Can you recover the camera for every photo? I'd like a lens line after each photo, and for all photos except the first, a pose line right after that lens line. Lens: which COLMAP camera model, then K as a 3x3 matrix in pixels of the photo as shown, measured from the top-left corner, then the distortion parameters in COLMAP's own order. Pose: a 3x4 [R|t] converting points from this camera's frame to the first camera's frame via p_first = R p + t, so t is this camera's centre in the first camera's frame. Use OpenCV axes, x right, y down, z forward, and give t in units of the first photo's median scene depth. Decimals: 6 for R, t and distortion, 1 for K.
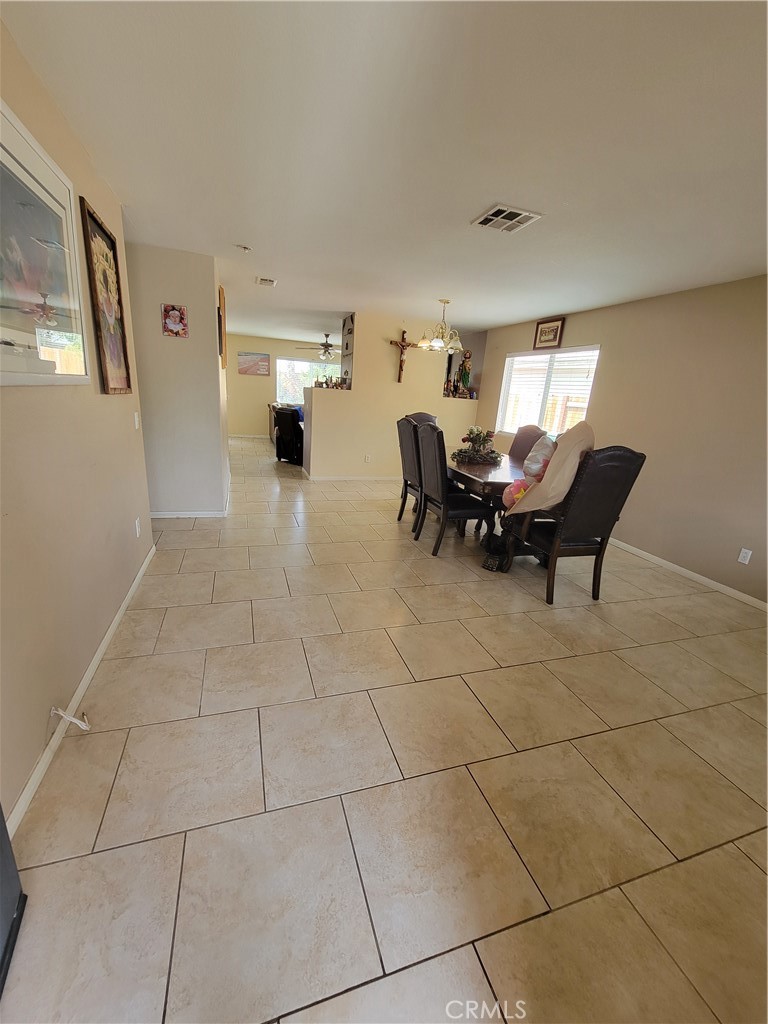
lens RADIAL K [[419.1, 0, 381.4], [0, 419.1, 518.4], [0, 0, 1]] dist [0.000621, -0.000937]
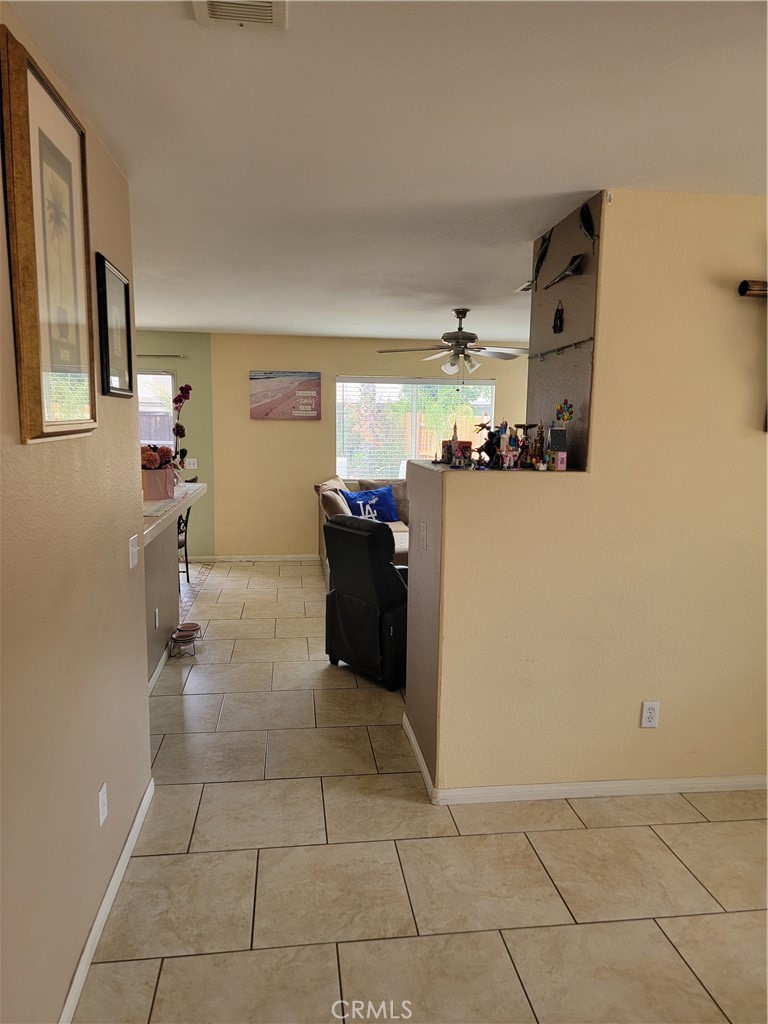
lens RADIAL K [[721.4, 0, 386.2], [0, 721.4, 508.2], [0, 0, 1]] dist [0.059889, -0.037158]
pose [[0.982400, -0.035014, -0.183480, -0.182744], [0.001277, 0.983510, -0.180850, -0.318755], [0.186787, 0.177433, 0.966244, 0.851119]]
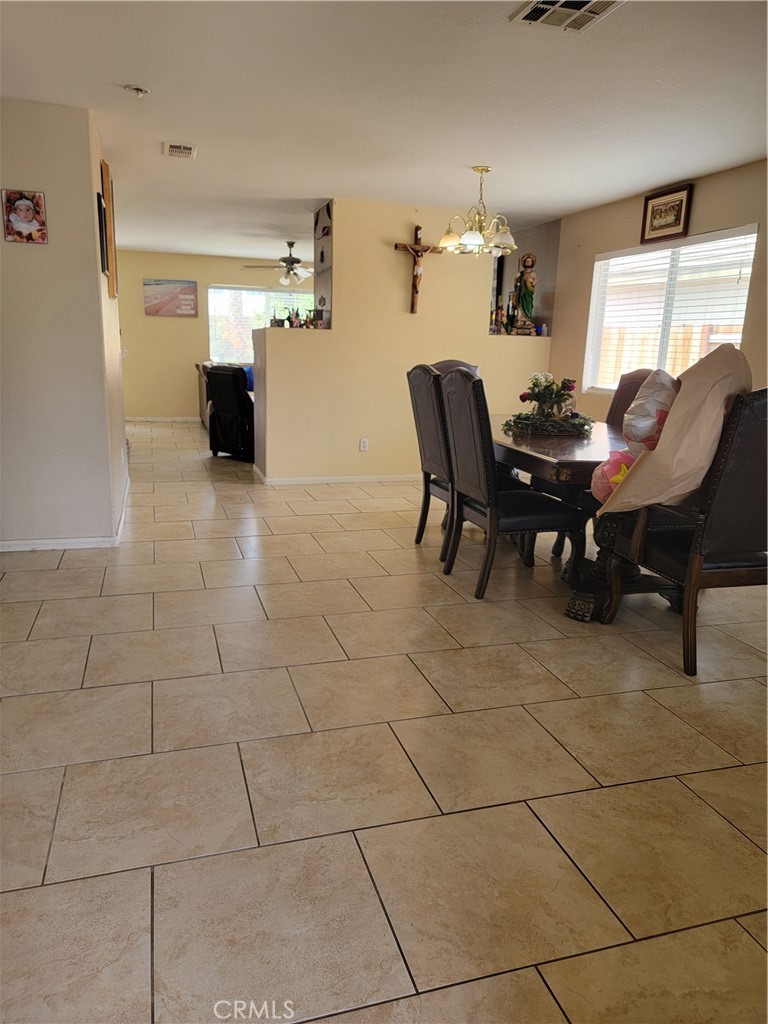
lens RADIAL K [[721.4, 0, 374.2], [0, 721.4, 503.3], [0, 0, 1]] dist [0.059889, -0.037158]
pose [[0.998750, -0.037487, -0.033048, 0.019952], [0.034864, 0.996448, -0.076659, 0.028339], [0.035805, 0.075411, 0.996510, 0.009938]]
